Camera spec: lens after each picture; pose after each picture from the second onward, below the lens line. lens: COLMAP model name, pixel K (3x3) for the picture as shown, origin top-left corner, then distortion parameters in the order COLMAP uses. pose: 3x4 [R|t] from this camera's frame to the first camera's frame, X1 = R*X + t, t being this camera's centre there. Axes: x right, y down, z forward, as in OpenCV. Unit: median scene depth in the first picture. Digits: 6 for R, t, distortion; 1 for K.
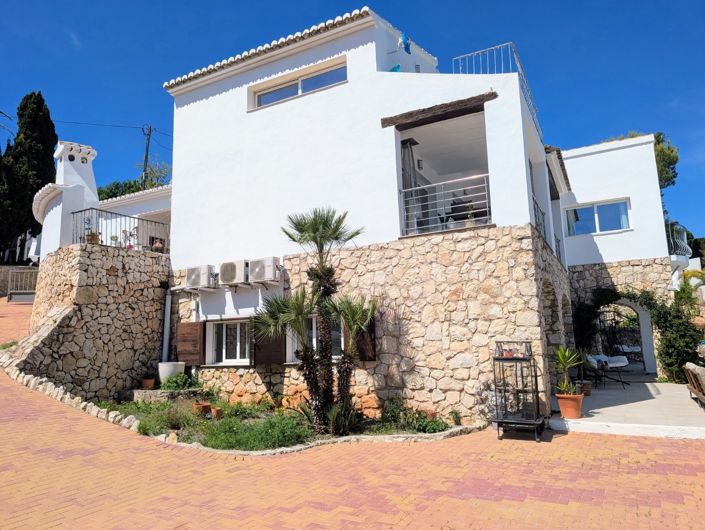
lens RADIAL K [[511.2, 0, 352.5], [0, 511.2, 265.0], [0, 0, 1]] dist [0.003529, 0.000861]
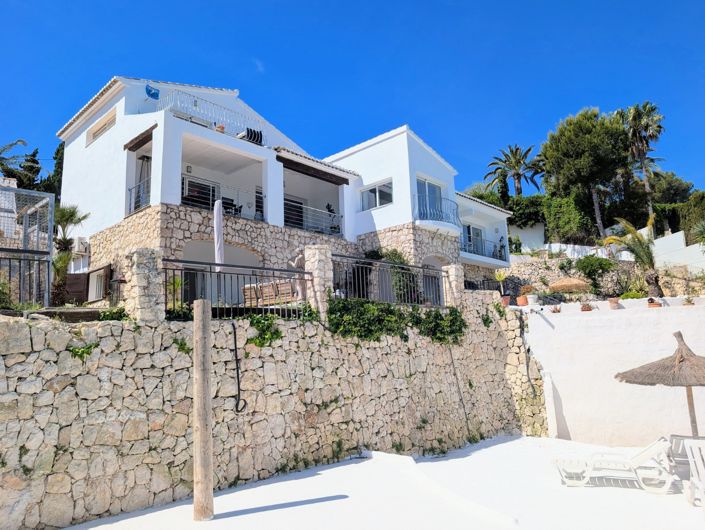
lens RADIAL K [[511.2, 0, 352.5], [0, 511.2, 265.0], [0, 0, 1]] dist [0.003529, 0.000861]
pose [[0.967244, -0.047649, -0.249335, 0.826422], [0.046338, 0.998864, -0.011130, 0.101915], [0.249582, -0.000788, 0.968353, -0.272280]]
